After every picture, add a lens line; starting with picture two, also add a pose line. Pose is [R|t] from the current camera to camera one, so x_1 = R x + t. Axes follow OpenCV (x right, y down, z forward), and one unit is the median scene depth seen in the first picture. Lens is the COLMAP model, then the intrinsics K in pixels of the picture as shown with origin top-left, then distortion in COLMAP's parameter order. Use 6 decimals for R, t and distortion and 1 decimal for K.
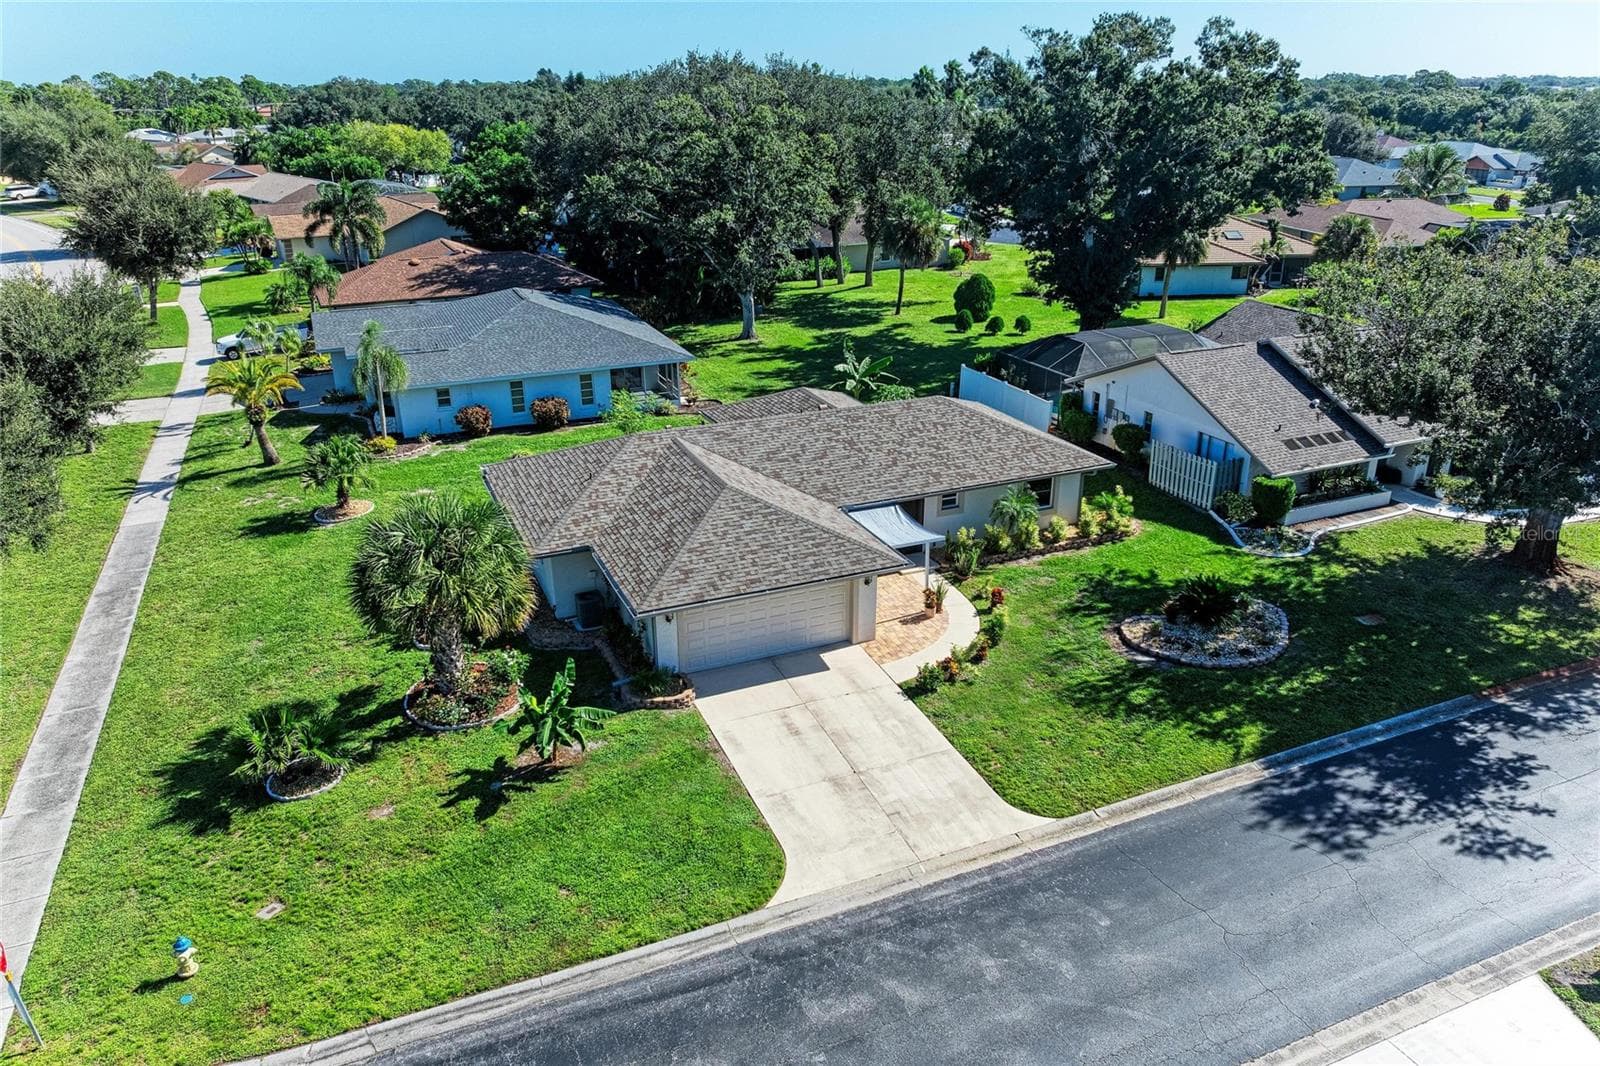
lens RADIAL K [[1114.9, 0, 800.0], [0, 1114.9, 533.0], [0, 0, 1]] dist [-0.010832, -0.002905]
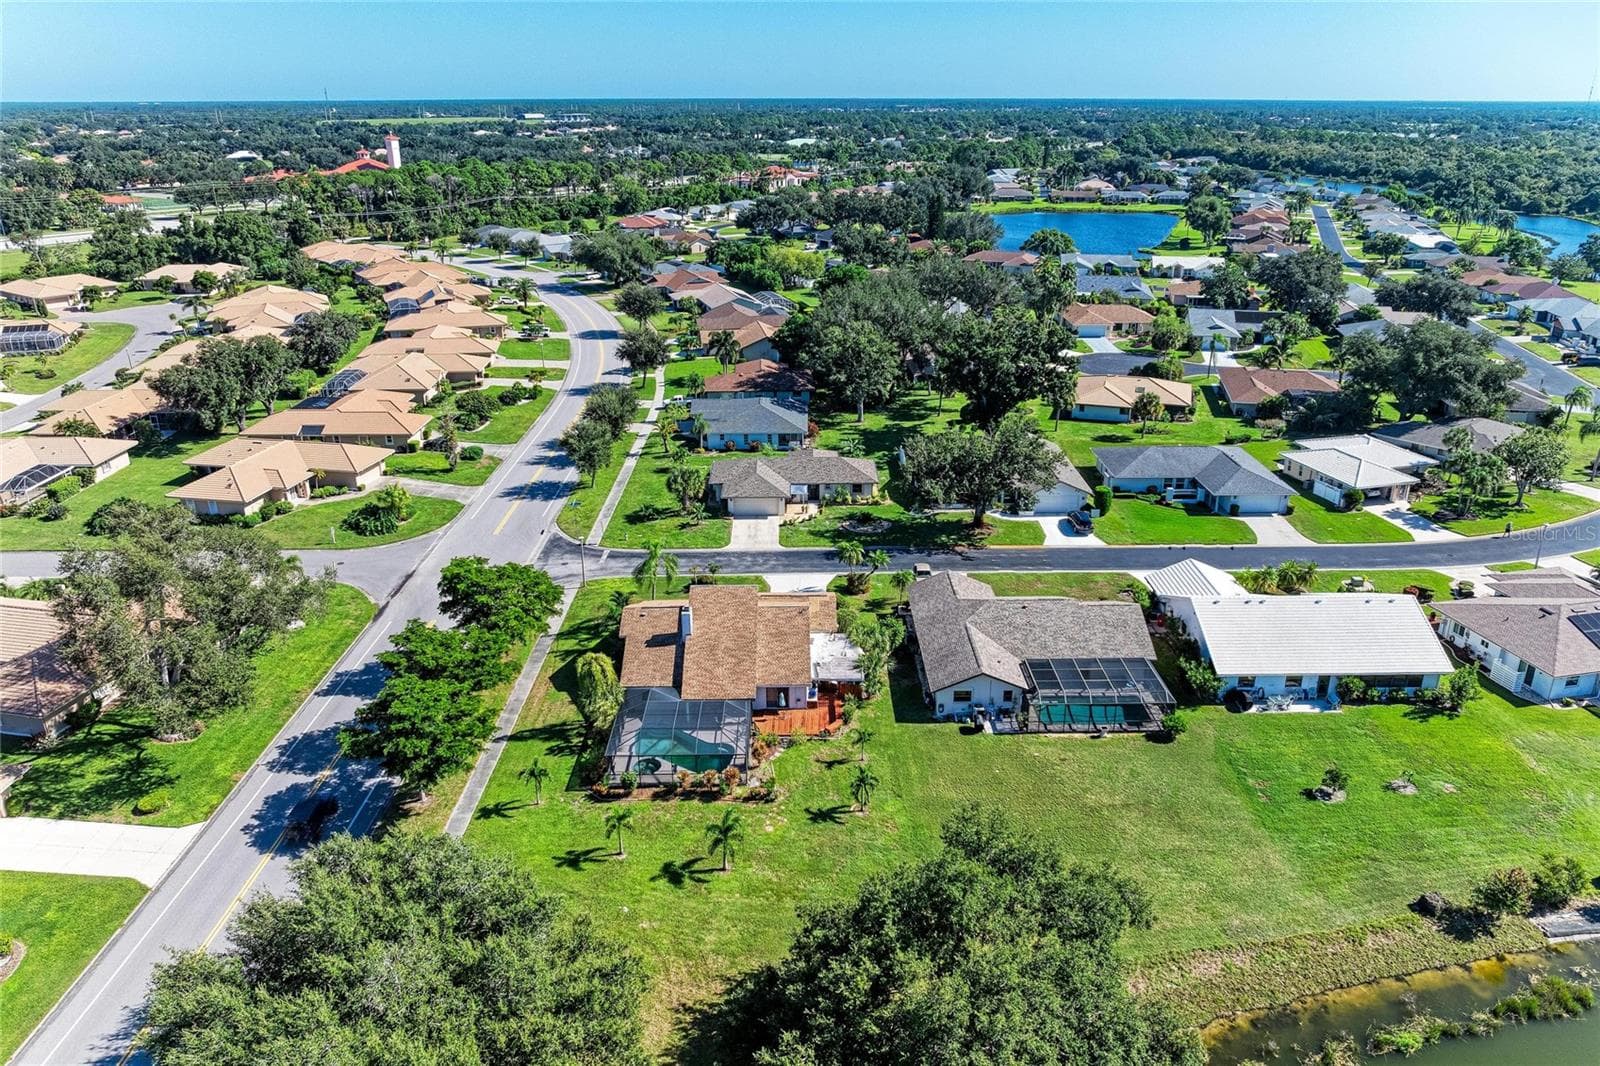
lens RADIAL K [[1114.9, 0, 800.0], [0, 1114.9, 533.0], [0, 0, 1]] dist [-0.010832, -0.002905]
pose [[0.920984, 0.143819, -0.362083, 1.011522], [-0.147160, 0.988940, 0.018493, 0.048030], [0.360738, 0.036252, 0.931962, -1.737243]]
